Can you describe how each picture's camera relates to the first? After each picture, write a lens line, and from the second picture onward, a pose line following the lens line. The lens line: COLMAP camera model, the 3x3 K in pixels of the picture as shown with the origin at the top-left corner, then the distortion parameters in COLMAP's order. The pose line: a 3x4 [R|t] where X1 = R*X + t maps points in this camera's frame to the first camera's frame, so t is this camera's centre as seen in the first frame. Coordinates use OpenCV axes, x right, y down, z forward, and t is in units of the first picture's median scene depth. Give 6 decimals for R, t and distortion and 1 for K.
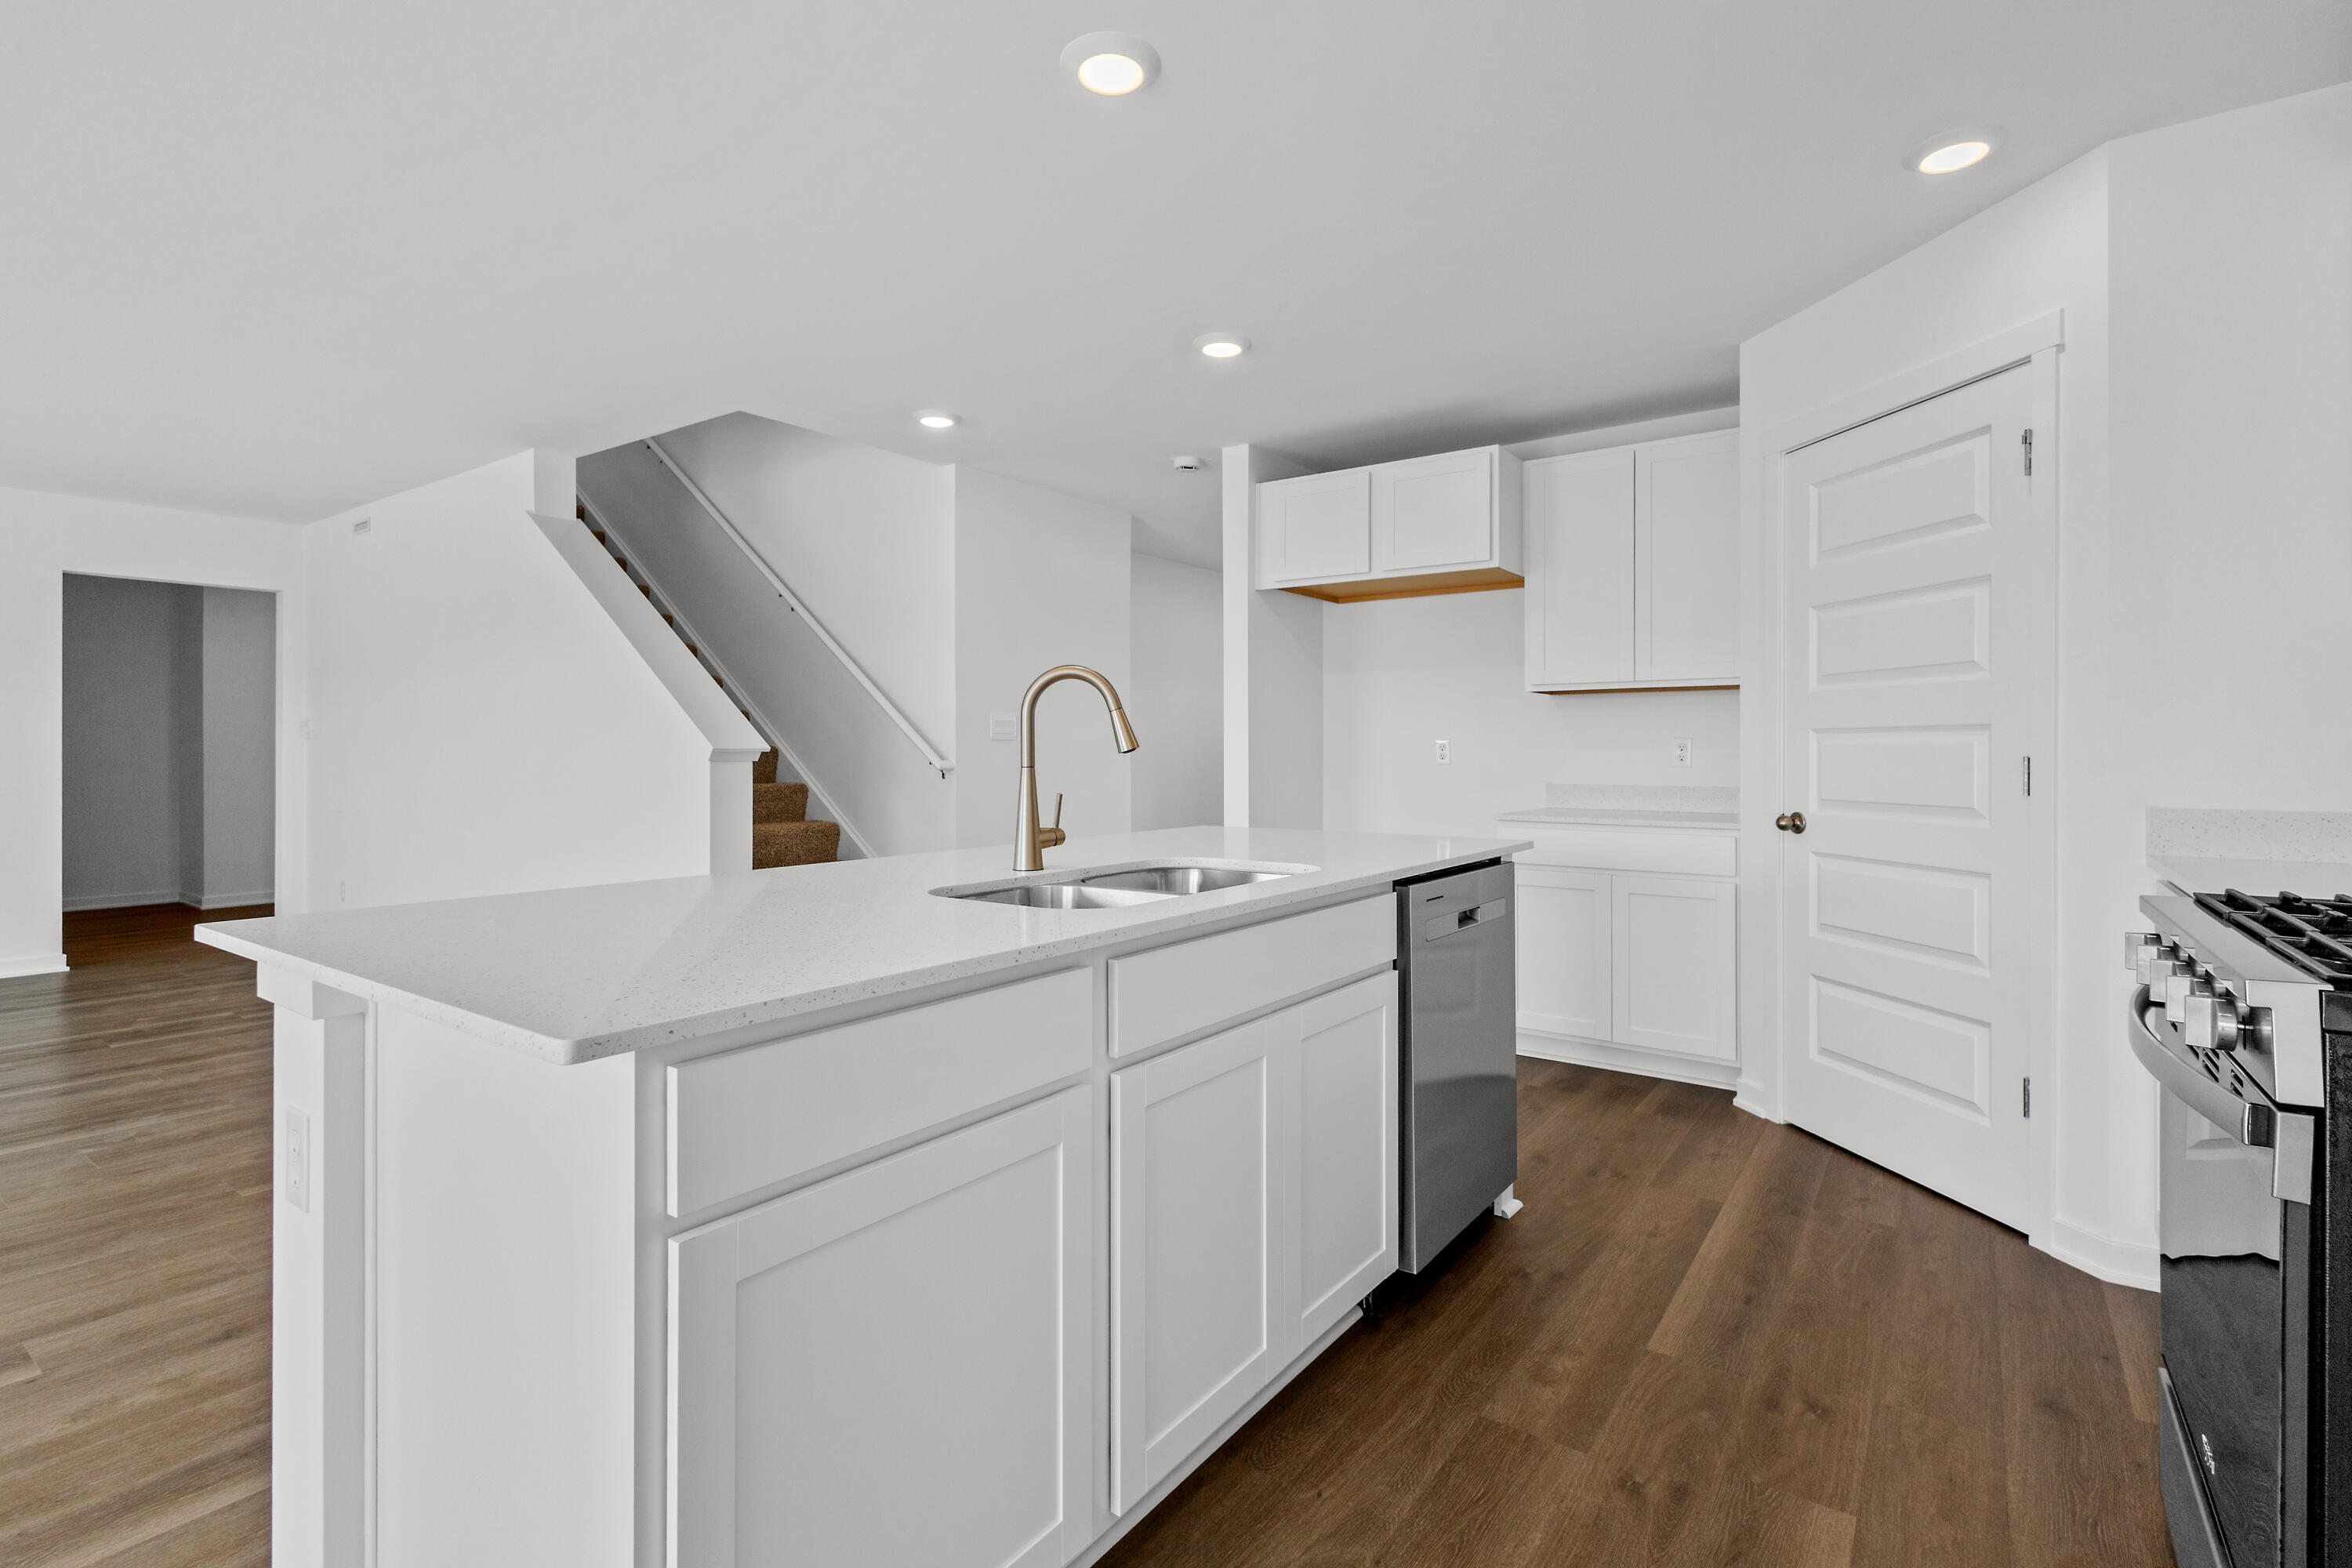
lens RADIAL K [[1089.1, 0, 1180.8], [0, 1089.1, 749.4], [0, 0, 1]] dist [0.000241, 0.000026]
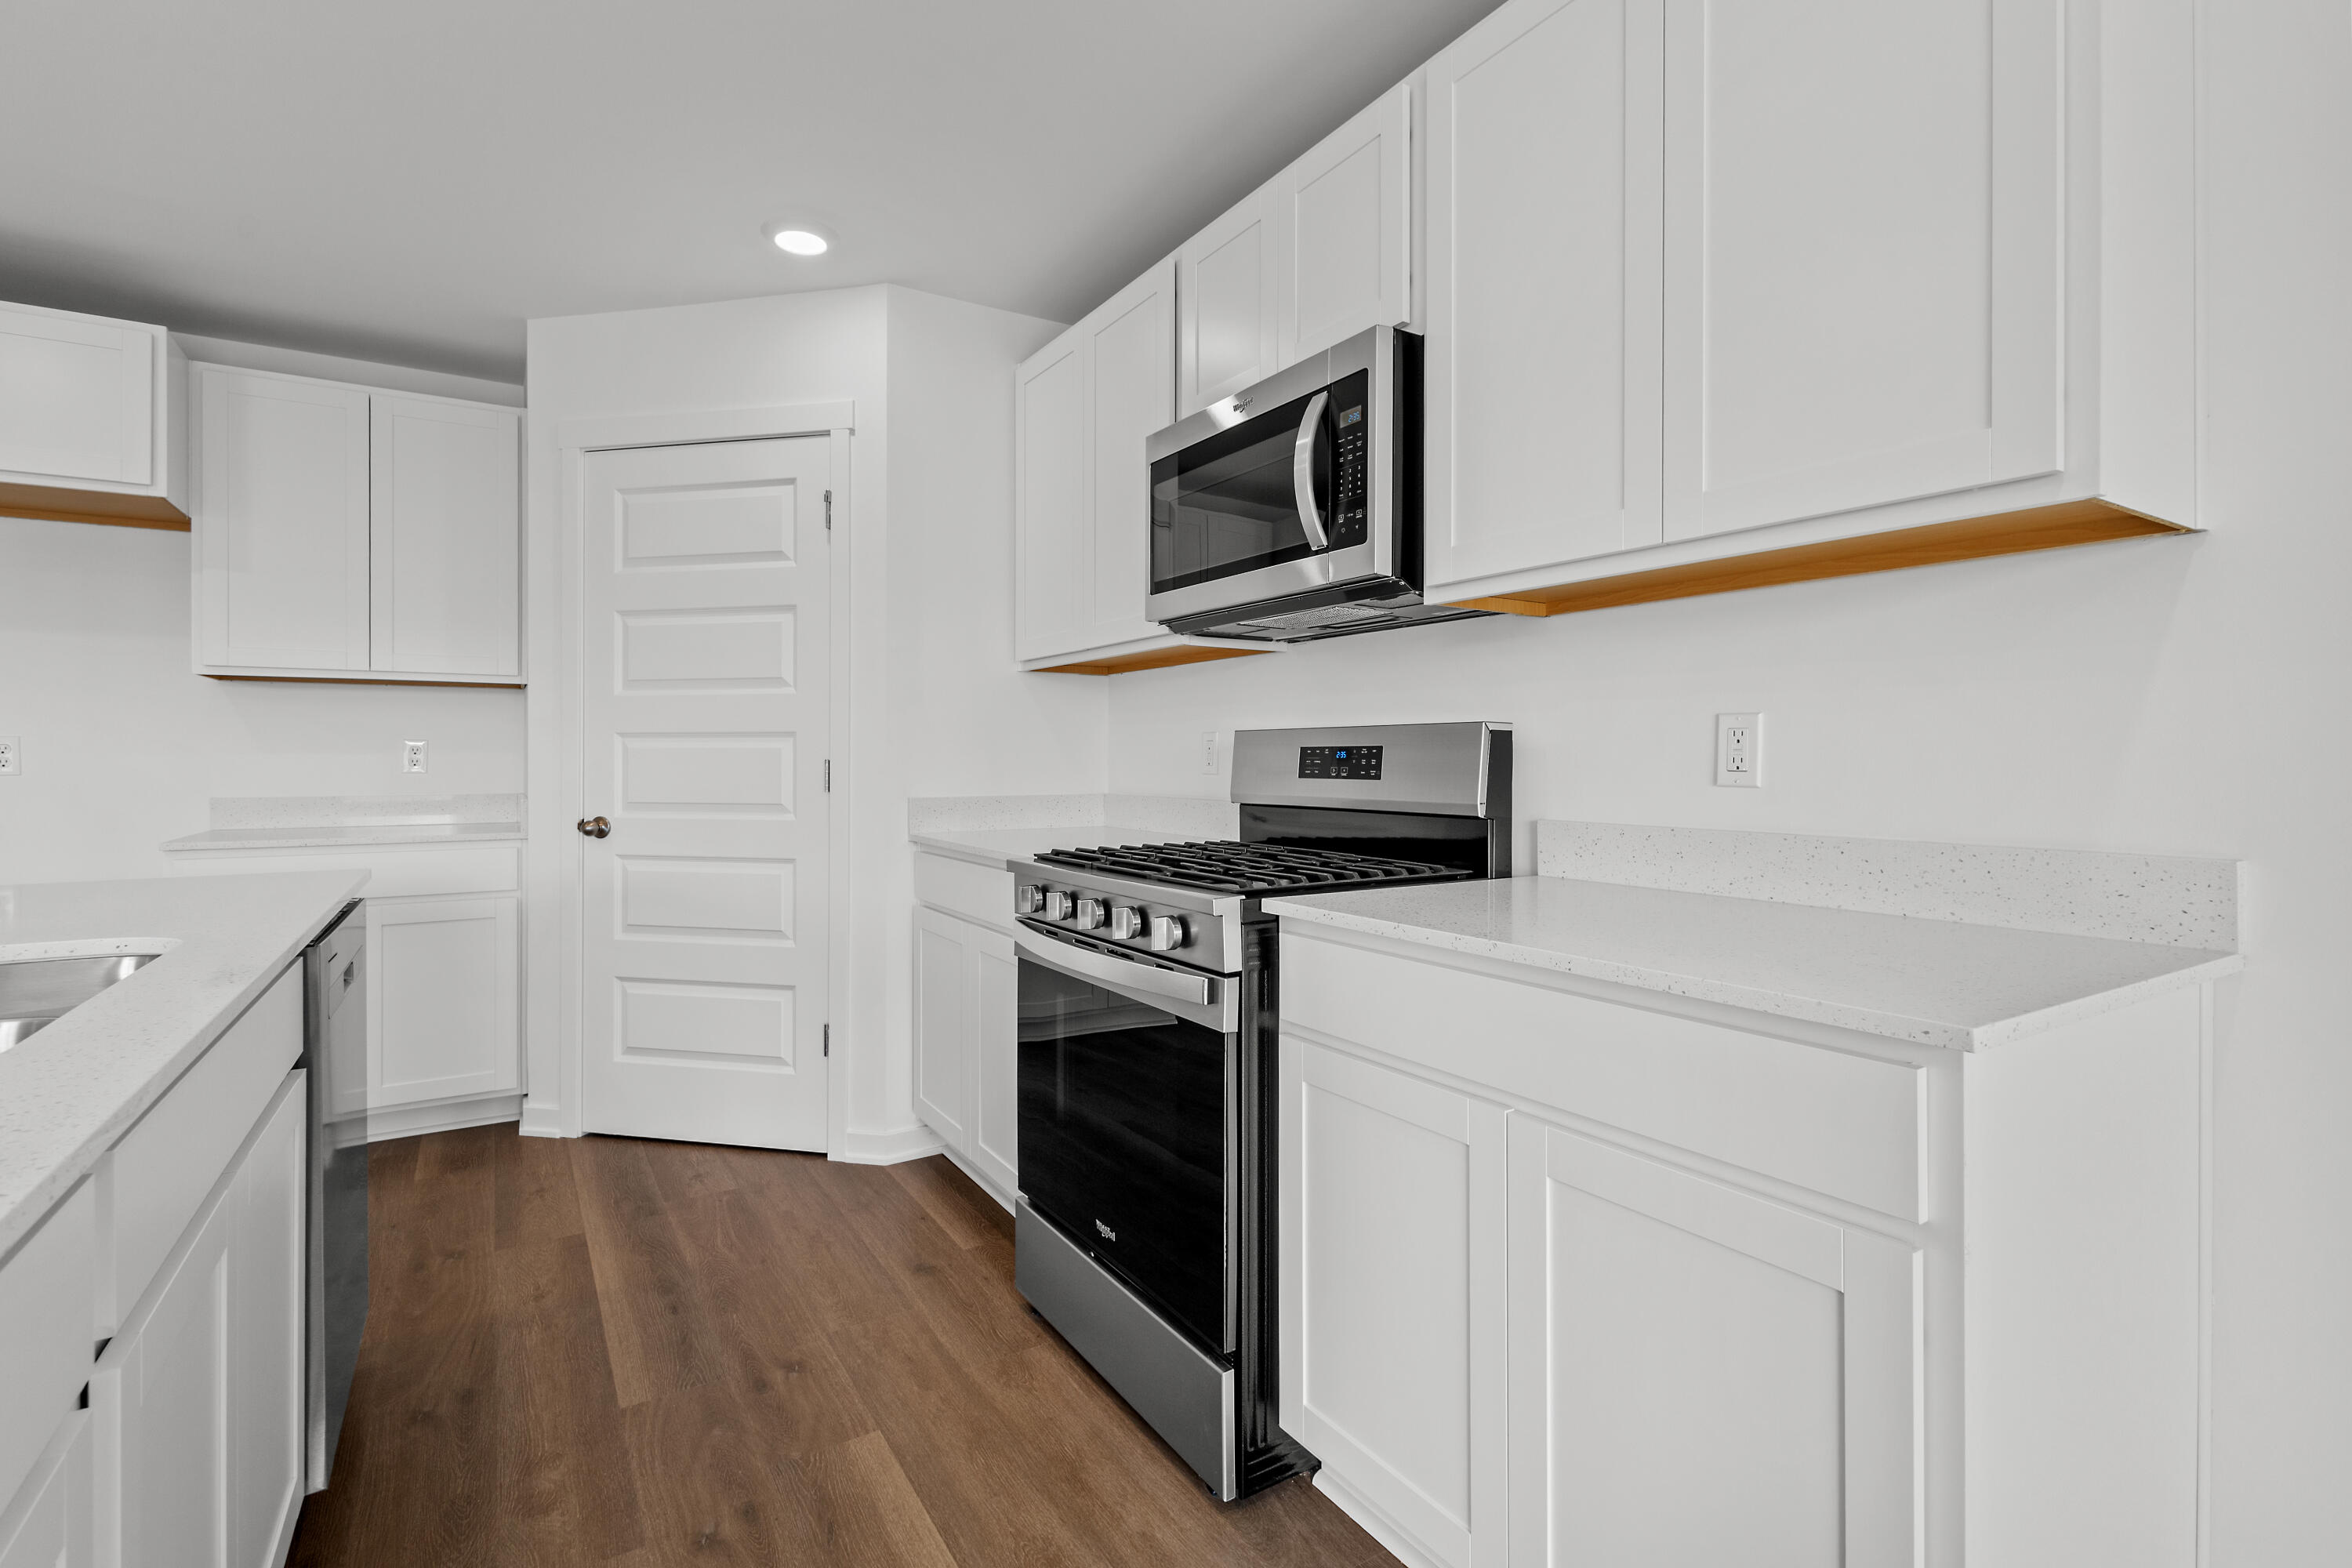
lens RADIAL K [[1082.7, 0, 1182.1], [0, 1082.7, 754.6], [0, 0, 1]] dist [0.001125, -0.000153]
pose [[0.370591, 0.000030, 0.928796, -0.198517], [-0.001545, 0.999999, 0.000584, -0.000241], [-0.928795, -0.001651, 0.370590, 0.184625]]
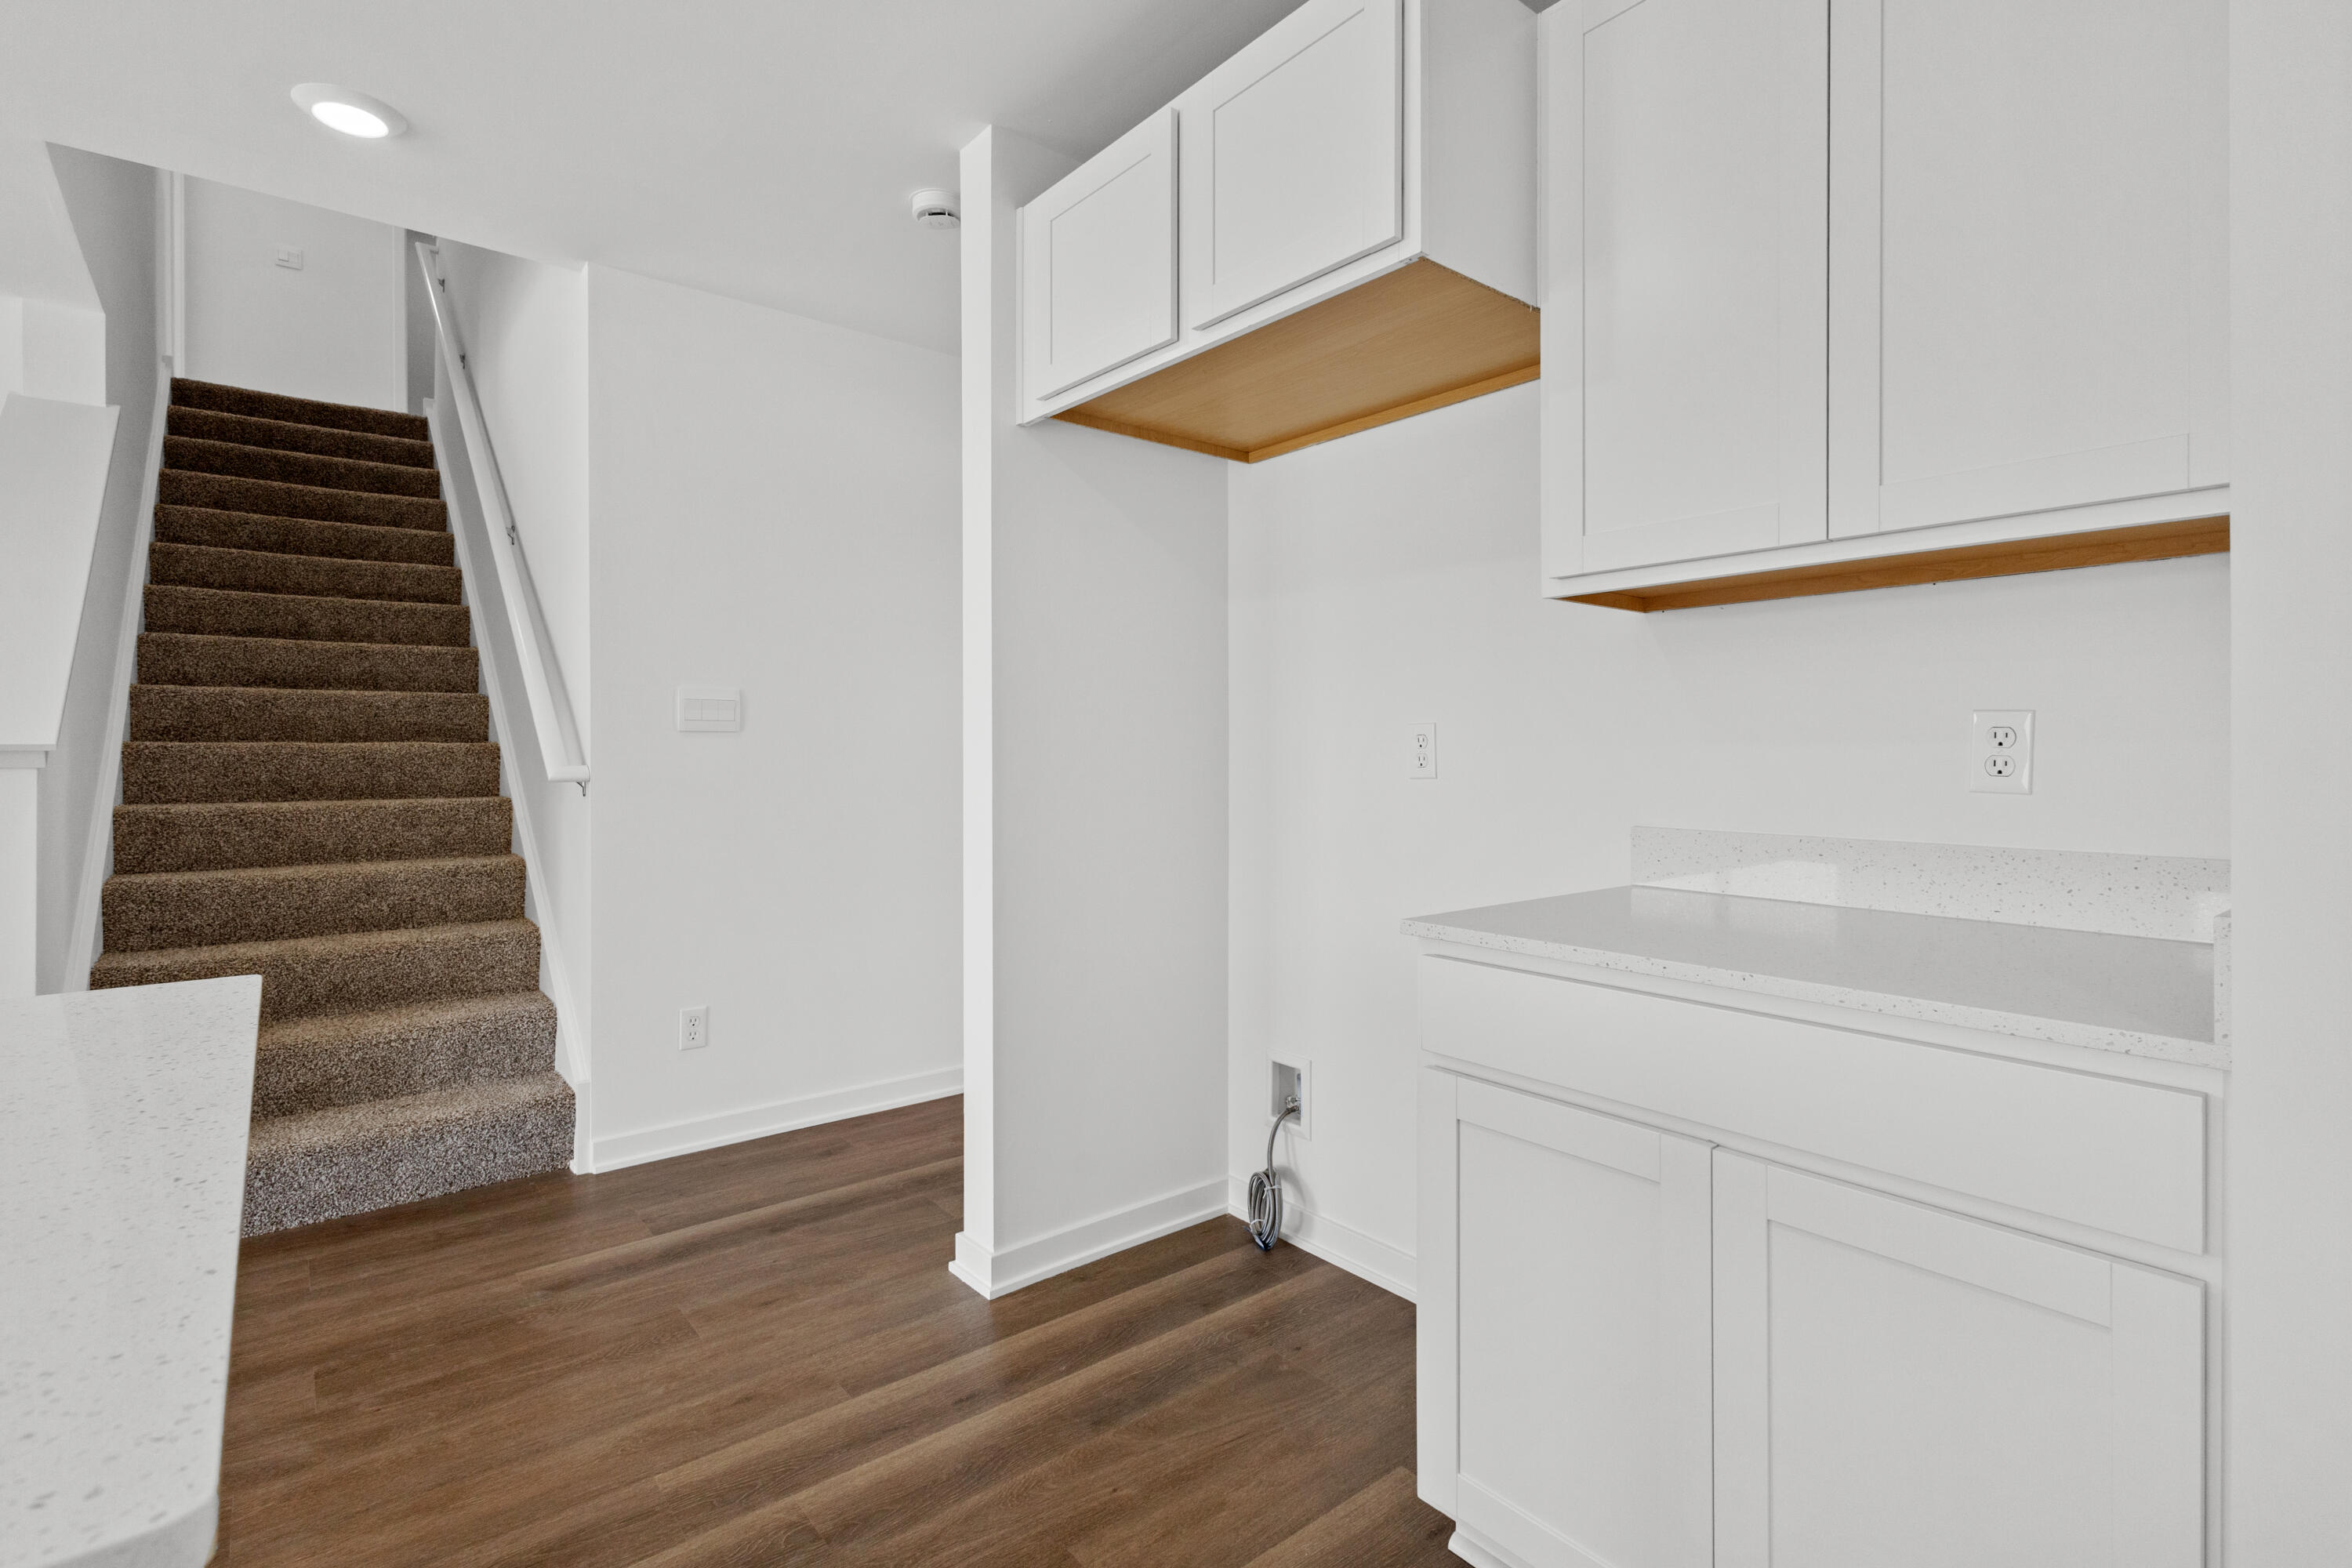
lens RADIAL K [[1086.9, 0, 1171.8], [0, 1086.9, 739.5], [0, 0, 1]] dist [-0.001502, -0.000166]
pose [[0.966394, -0.004465, -0.257027, 0.491450], [0.002749, 0.999971, -0.007034, 0.002089], [0.257052, 0.006091, 0.966379, 0.998964]]
